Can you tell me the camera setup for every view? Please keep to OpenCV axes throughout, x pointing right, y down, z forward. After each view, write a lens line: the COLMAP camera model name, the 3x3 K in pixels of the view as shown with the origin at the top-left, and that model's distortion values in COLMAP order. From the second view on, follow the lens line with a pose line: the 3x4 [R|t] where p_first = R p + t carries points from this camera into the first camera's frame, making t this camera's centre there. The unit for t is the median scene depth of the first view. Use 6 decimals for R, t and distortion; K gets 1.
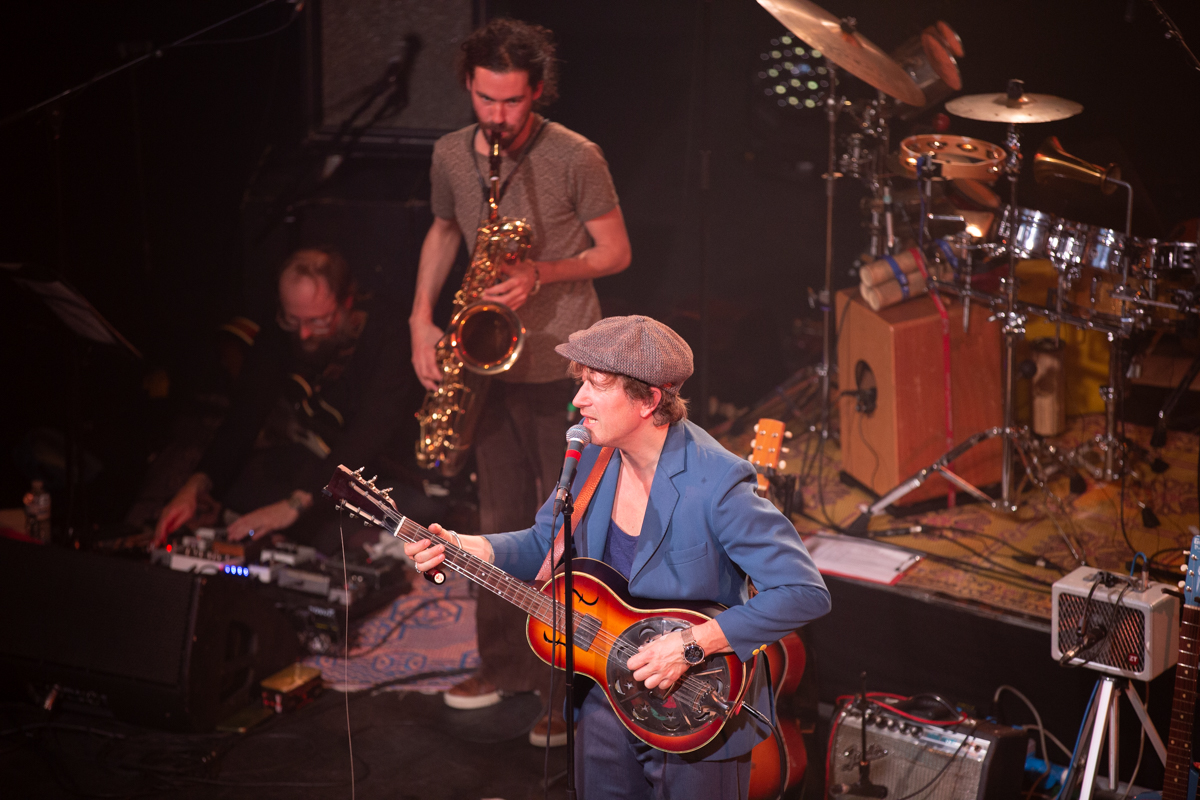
lens RADIAL K [[6258.2, 0, 595.5], [0, 6258.2, 393.5], [0, 0, 1]] dist [1.749621, 0.000000]
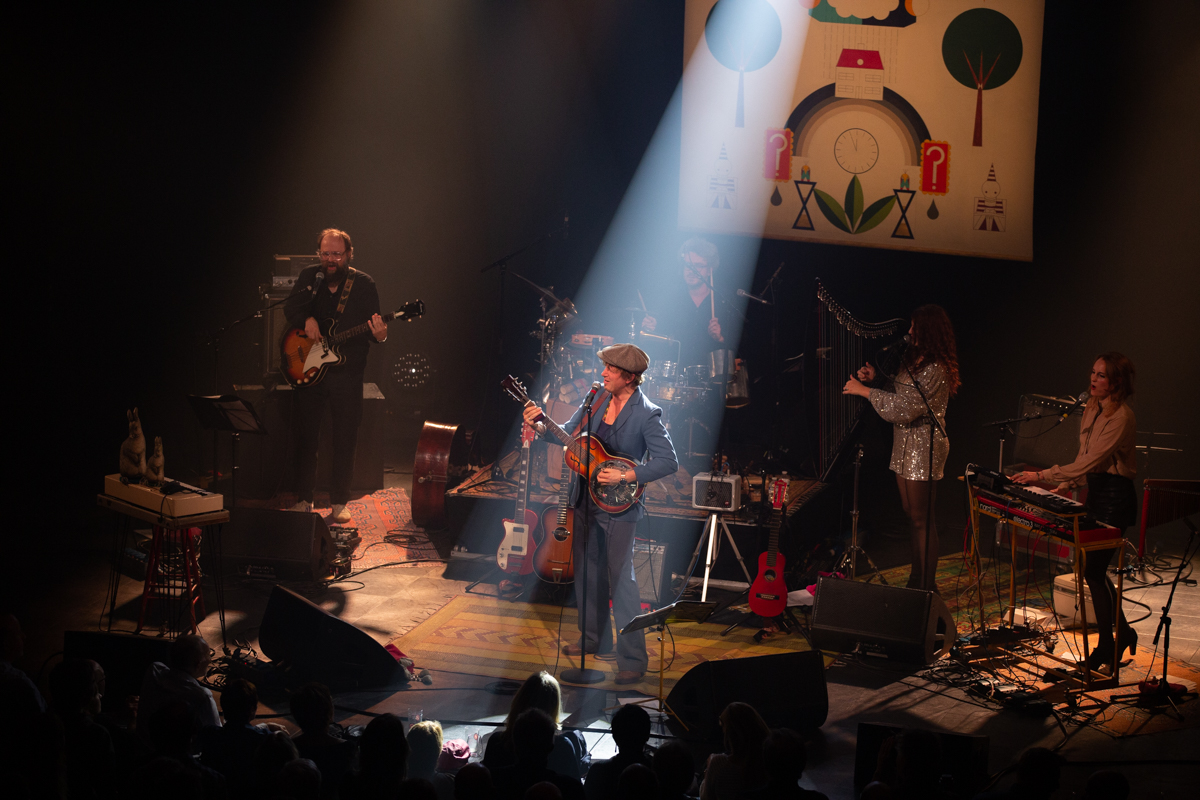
lens RADIAL K [[4243.8, 0, 592.3], [0, 4243.8, 374.2], [0, 0, 1]] dist [0.604258, 0.000000]
pose [[0.961836, -0.021738, 0.272763, -0.431597], [0.062558, 0.987907, -0.141865, 0.228761], [-0.266381, 0.153515, 0.951564, -0.622140]]
